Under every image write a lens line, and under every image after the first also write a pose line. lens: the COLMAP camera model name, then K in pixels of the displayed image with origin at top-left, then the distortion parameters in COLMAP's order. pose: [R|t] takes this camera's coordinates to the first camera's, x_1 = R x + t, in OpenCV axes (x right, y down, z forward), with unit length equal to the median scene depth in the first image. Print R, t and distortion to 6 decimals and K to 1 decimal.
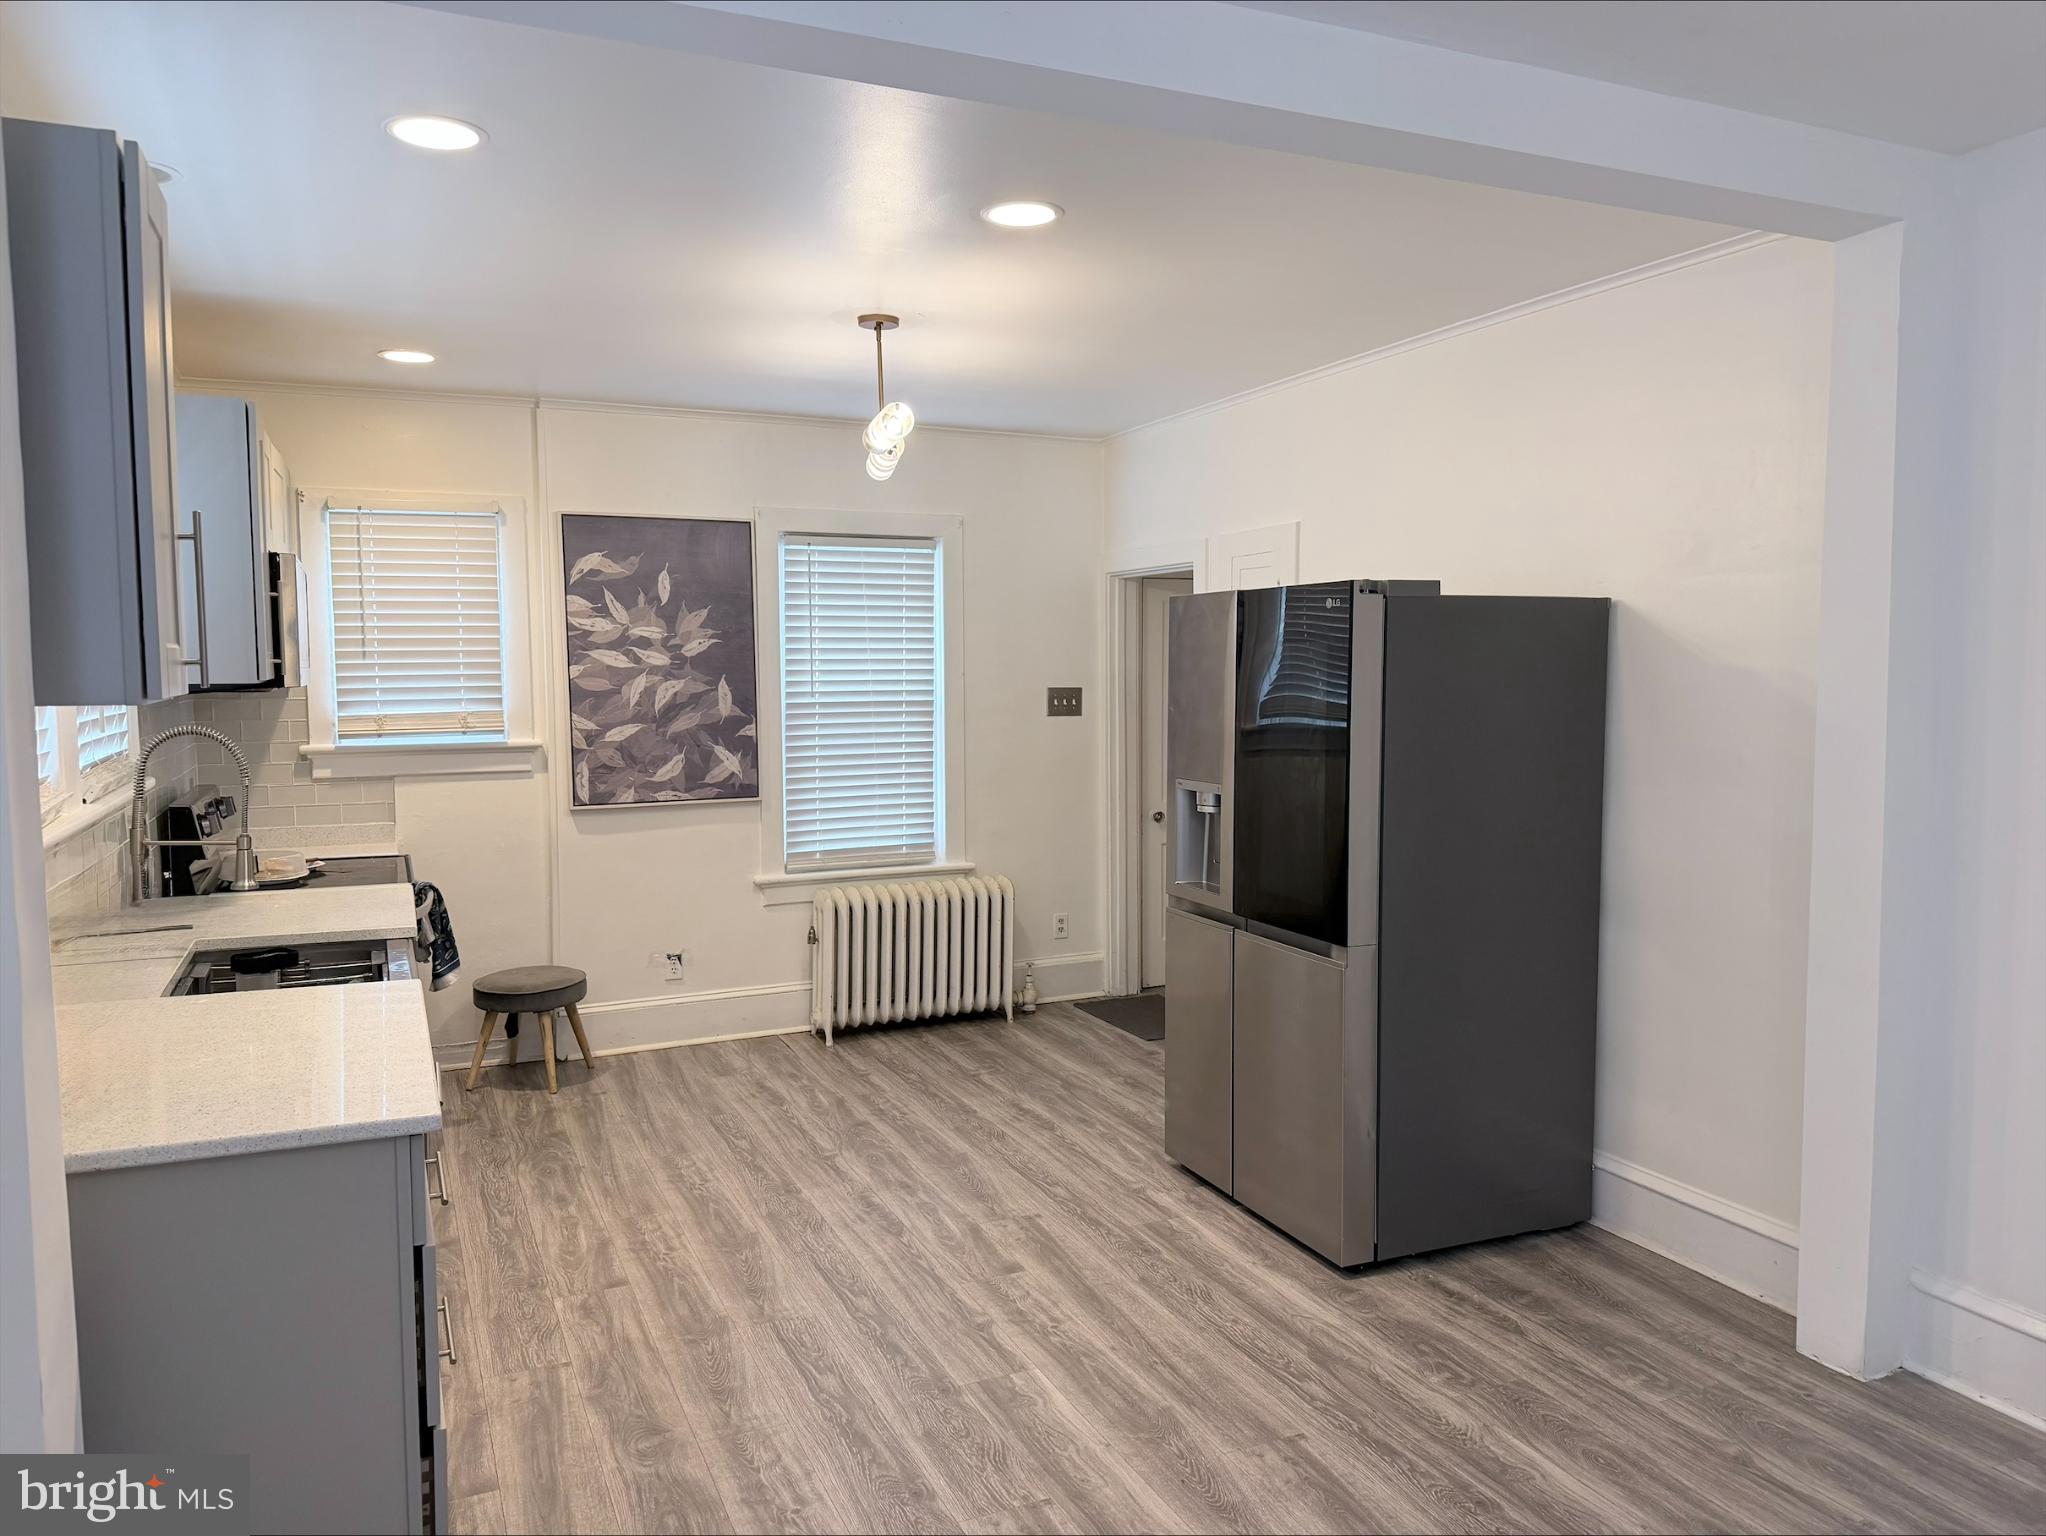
lens RADIAL K [[1455.8, 0, 1007.3], [0, 1455.8, 763.0], [0, 0, 1]] dist [0.113376, -0.042486]
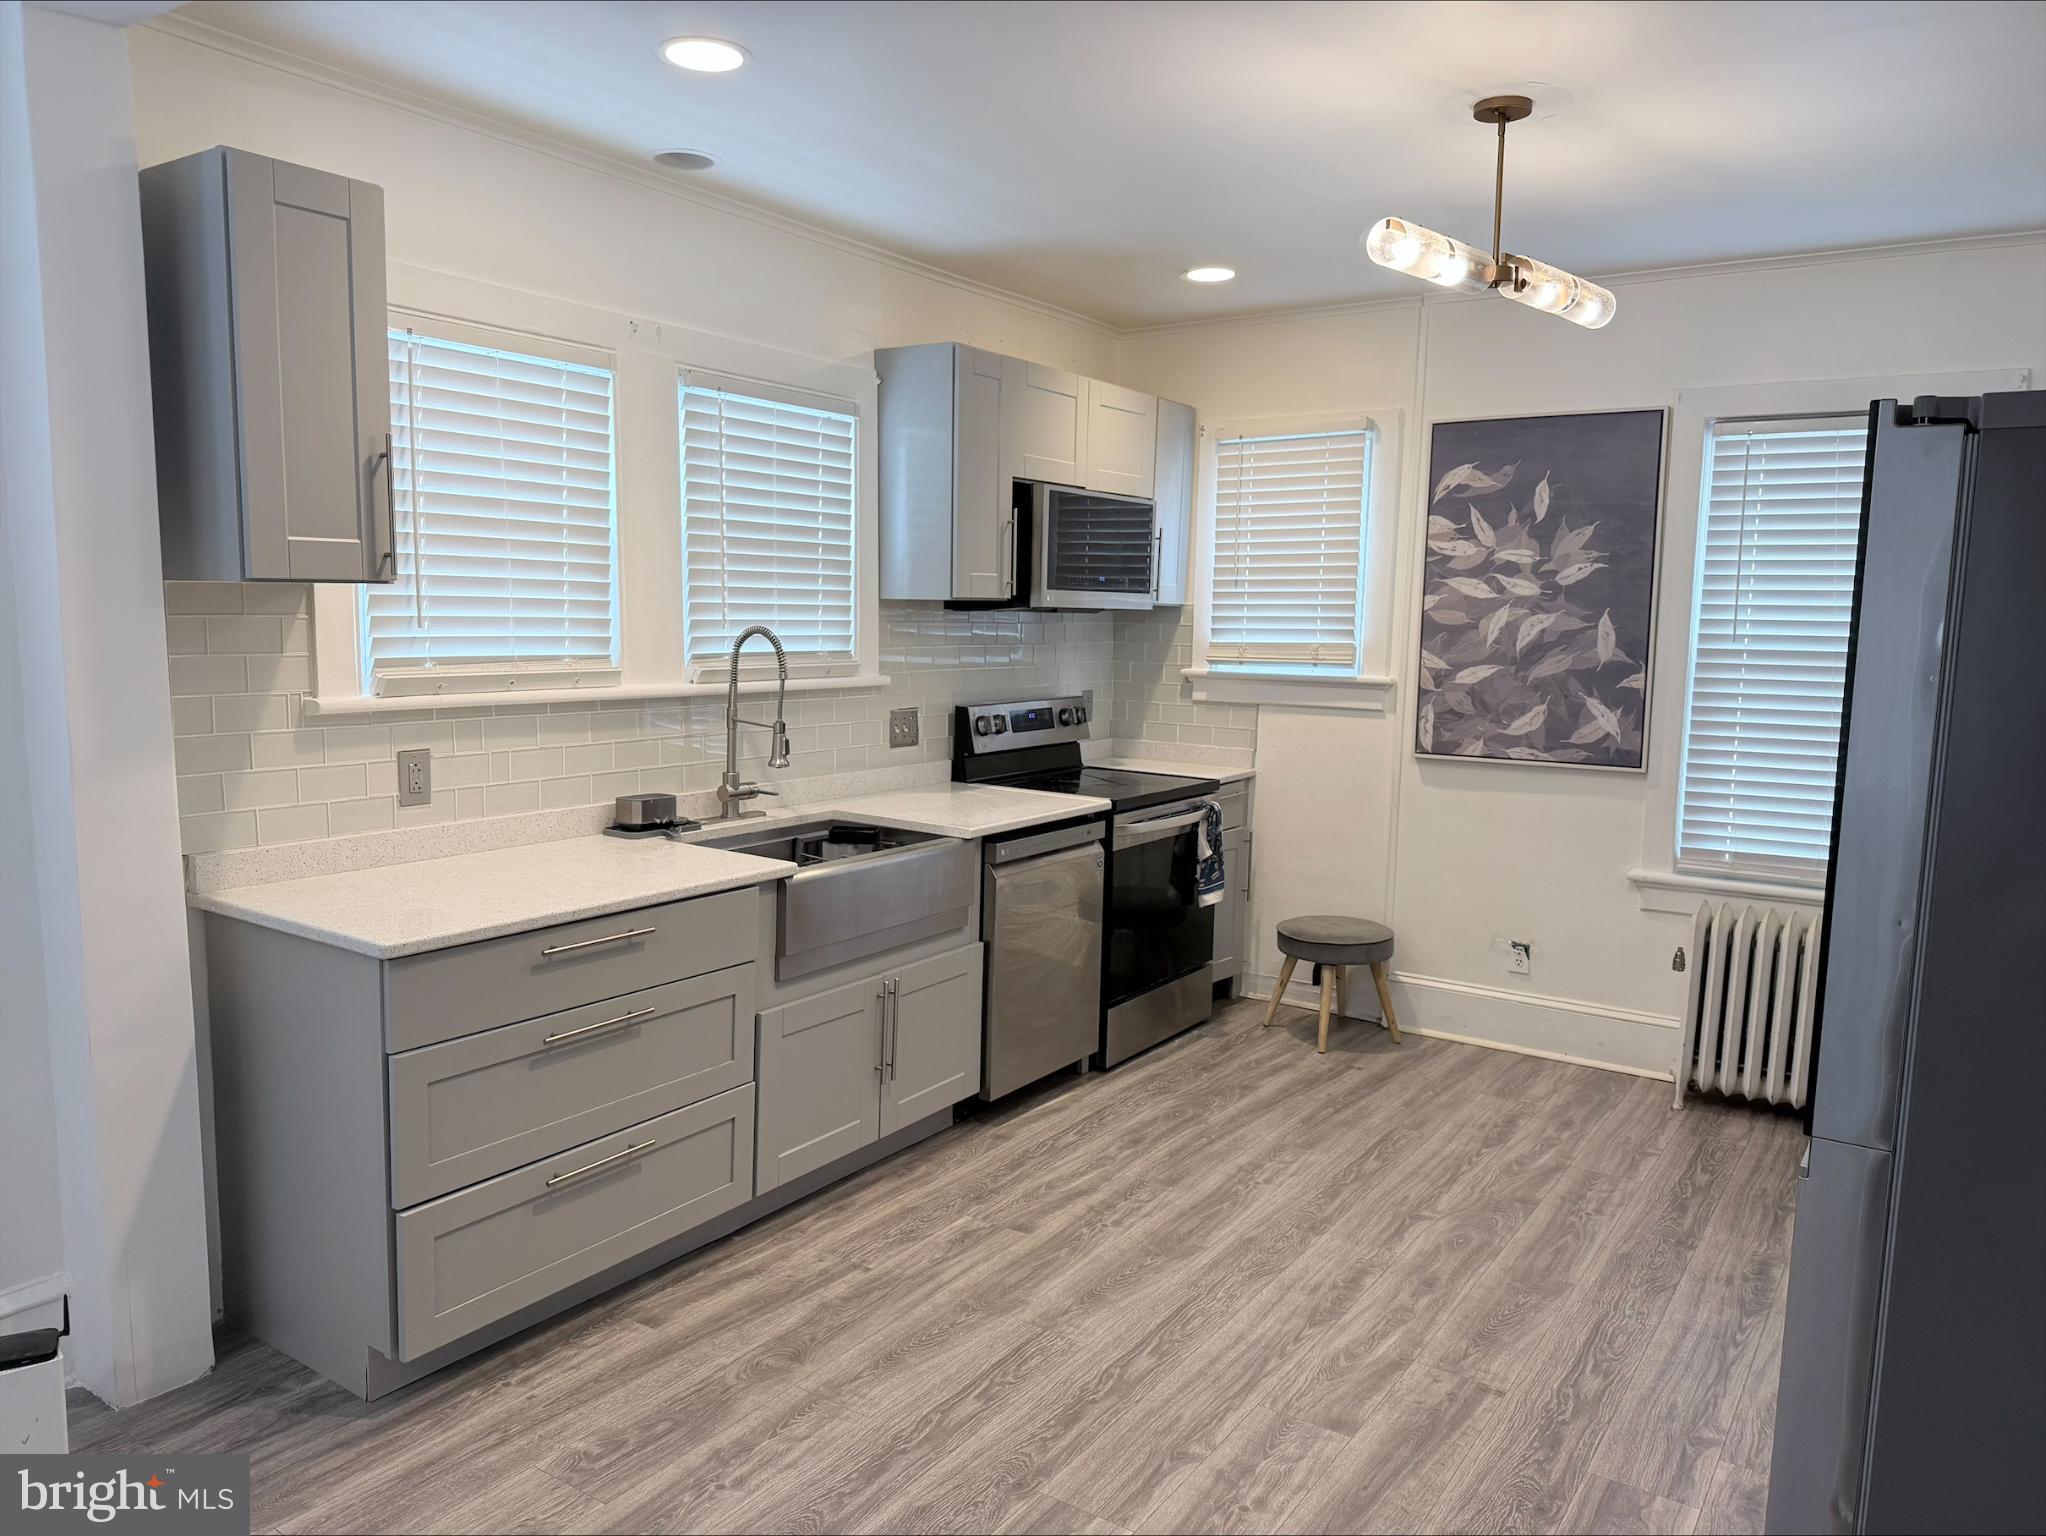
lens RADIAL K [[1455.8, 0, 1012.9], [0, 1455.8, 766.7], [0, 0, 1]] dist [0.113376, -0.042486]
pose [[0.542078, 0.109681, -0.833139, 0.332676], [-0.081882, 0.993622, 0.077532, -0.012228], [0.836329, 0.026191, 0.547601, 0.316826]]
